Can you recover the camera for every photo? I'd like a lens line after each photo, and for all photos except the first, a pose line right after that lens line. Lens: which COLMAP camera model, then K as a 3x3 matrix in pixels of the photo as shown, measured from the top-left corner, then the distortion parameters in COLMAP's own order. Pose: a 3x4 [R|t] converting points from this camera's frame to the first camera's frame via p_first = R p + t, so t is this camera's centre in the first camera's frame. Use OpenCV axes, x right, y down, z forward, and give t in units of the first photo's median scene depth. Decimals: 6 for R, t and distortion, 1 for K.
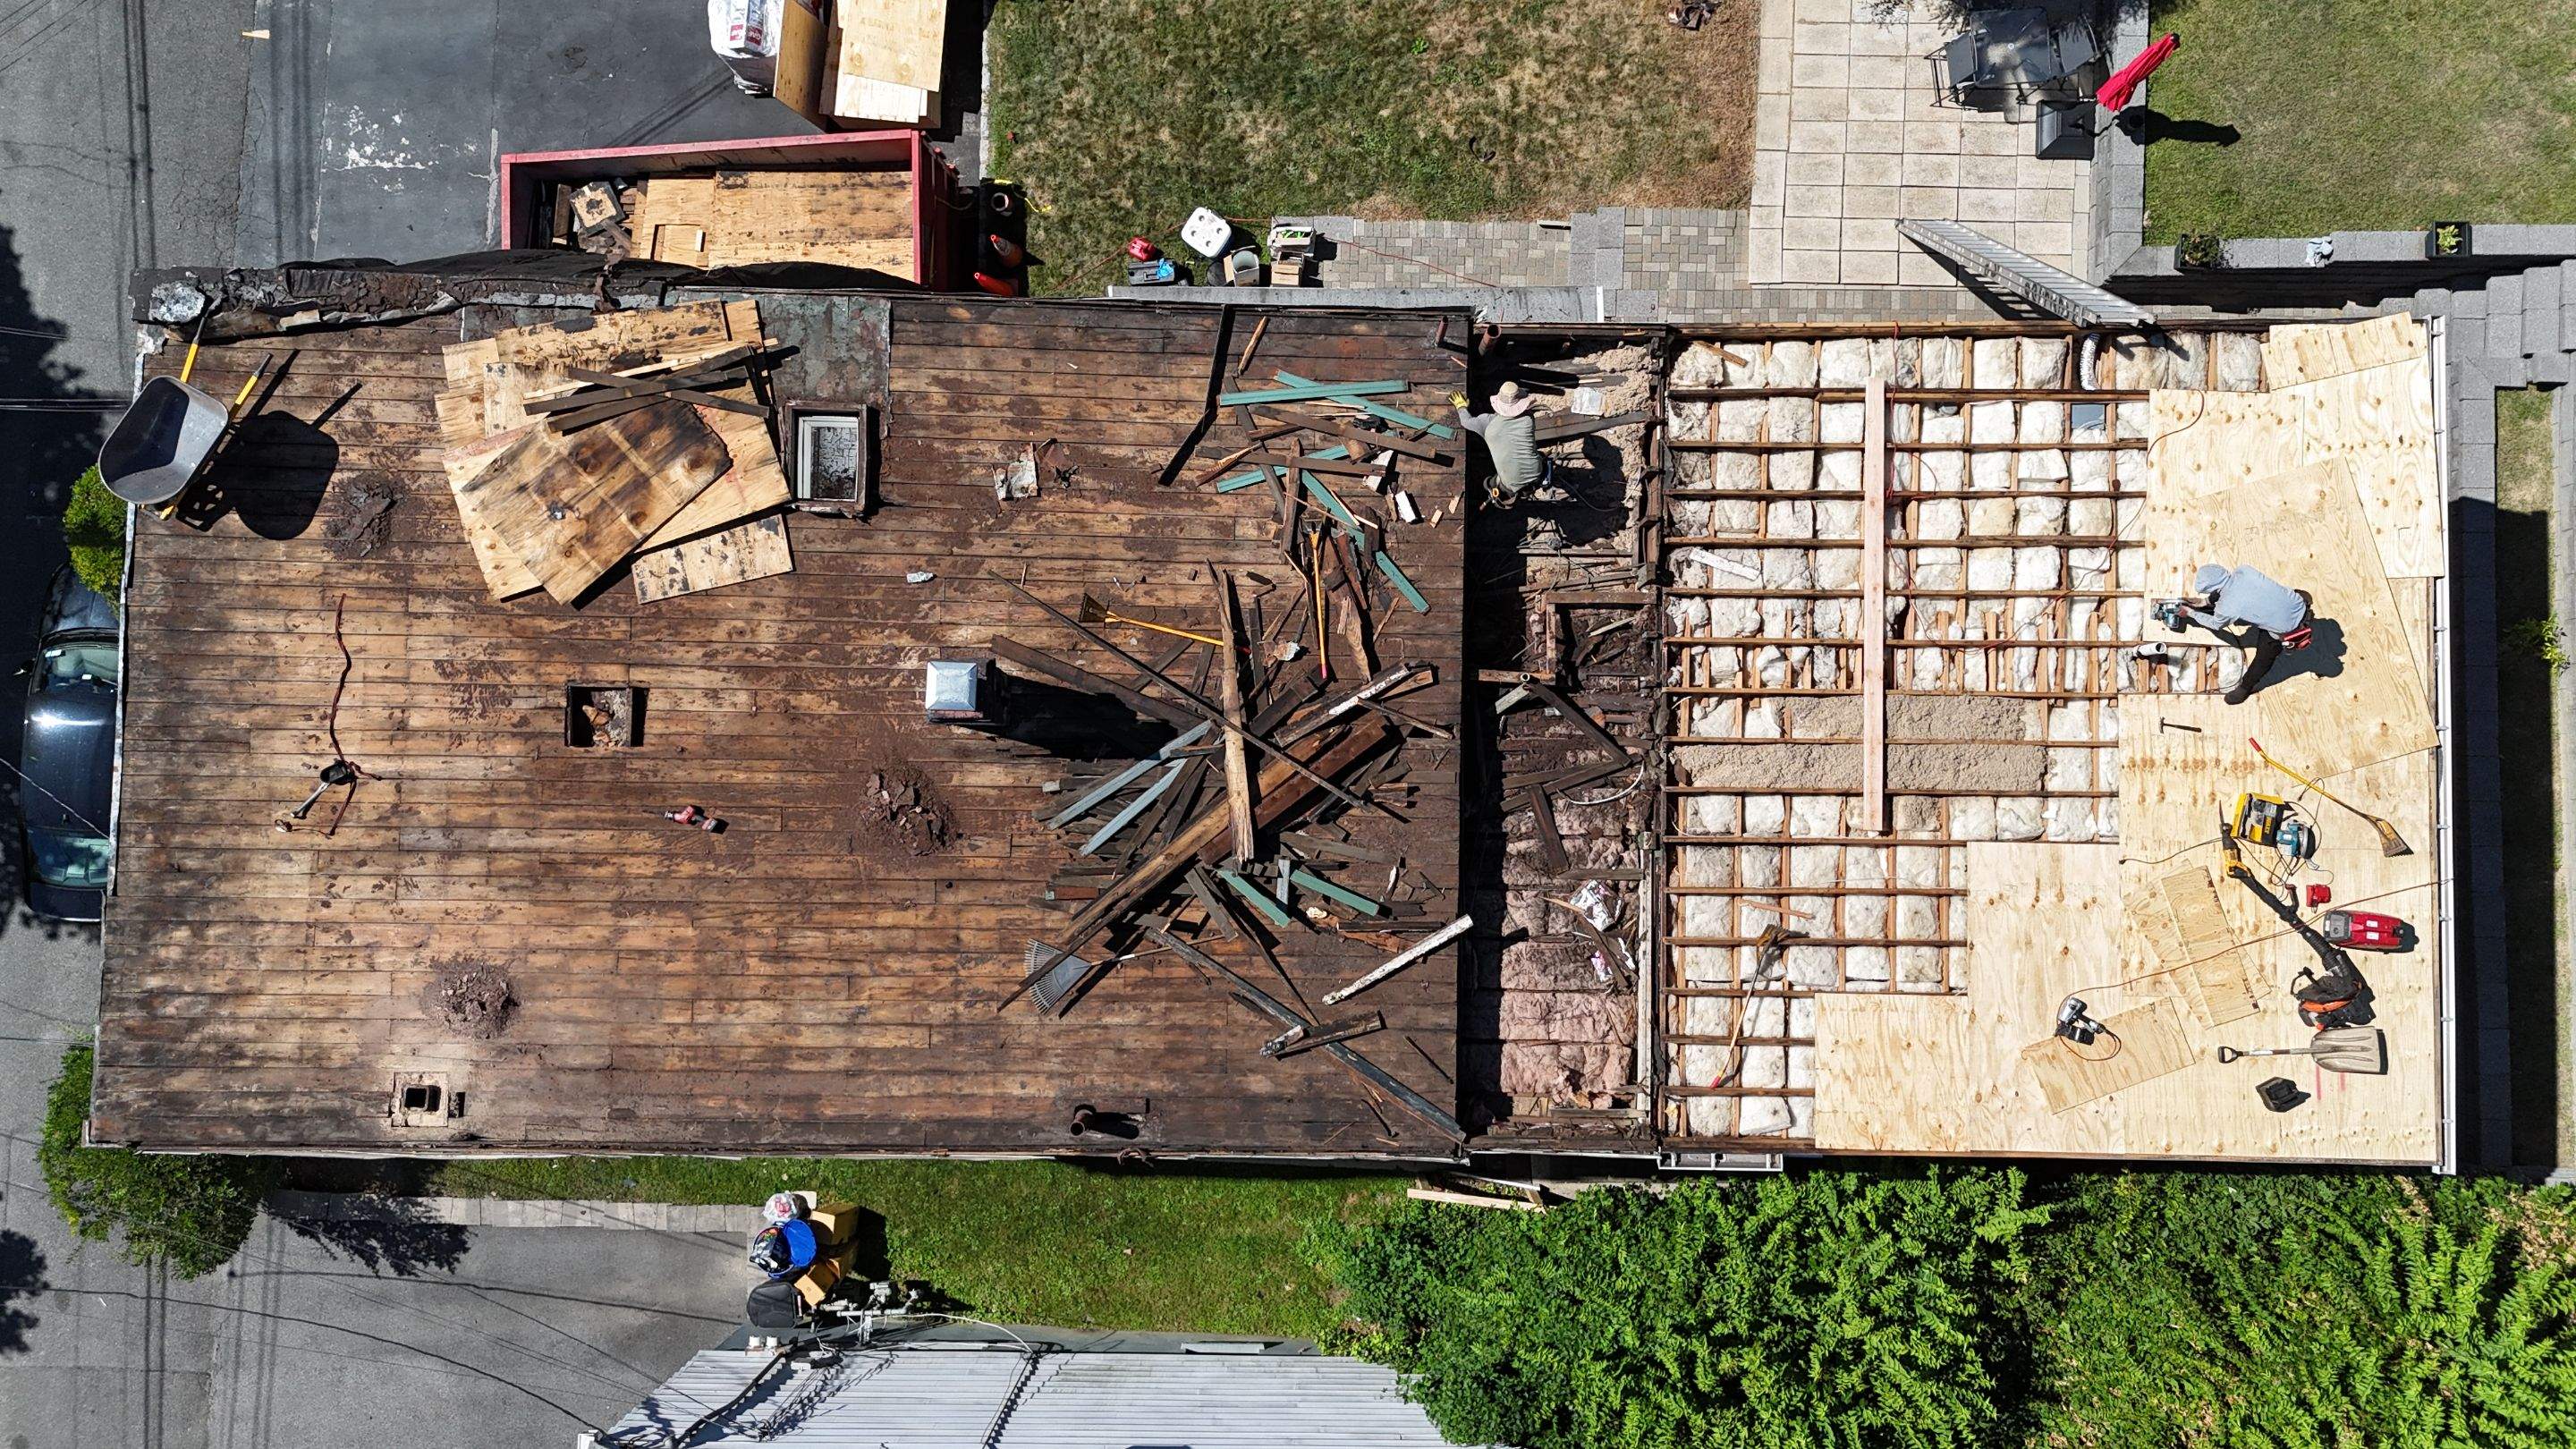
lens RADIAL K [[1901.4, 0, 1291.8], [0, 1901.4, 718.7], [0, 0, 1]] dist [0.063124, -0.050550]
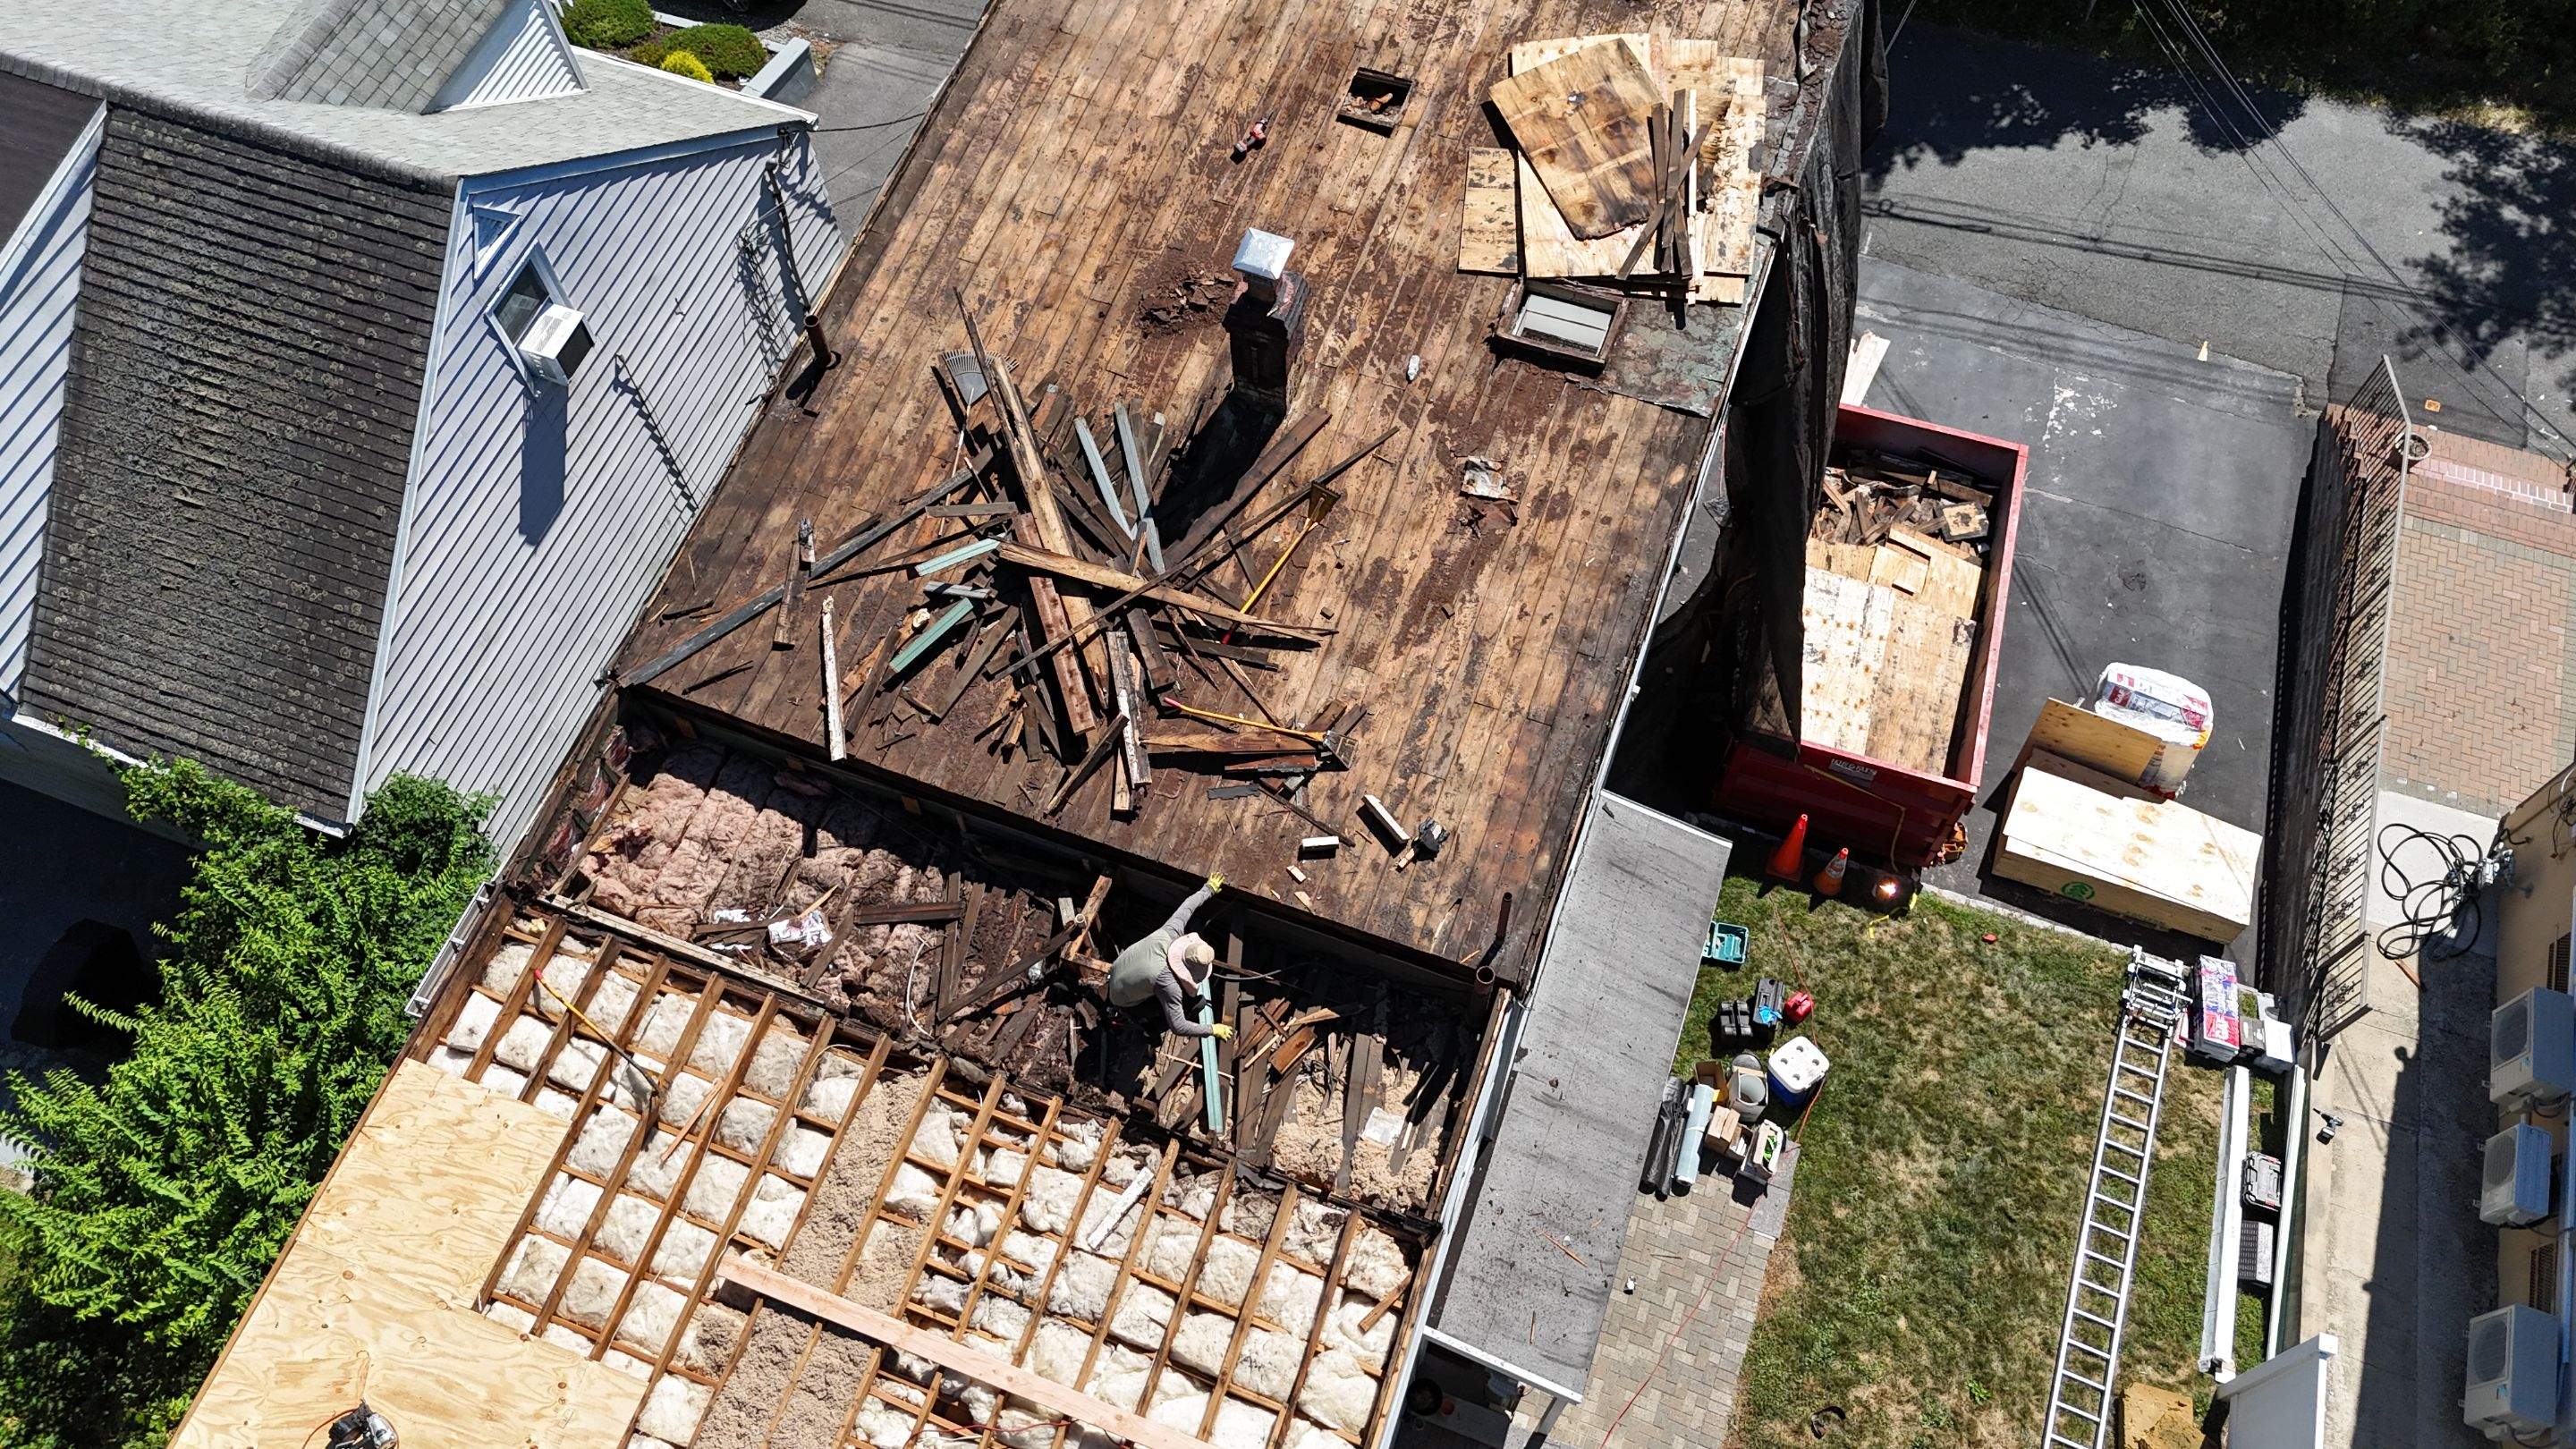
lens RADIAL K [[1901.4, 0, 1291.8], [0, 1901.4, 718.7], [0, 0, 1]] dist [0.063124, -0.050550]
pose [[-0.331579, 0.838790, -0.431841, 0.373241], [-0.940942, -0.260824, 0.215867, -0.261915], [0.068432, 0.477914, 0.875737, 0.241746]]
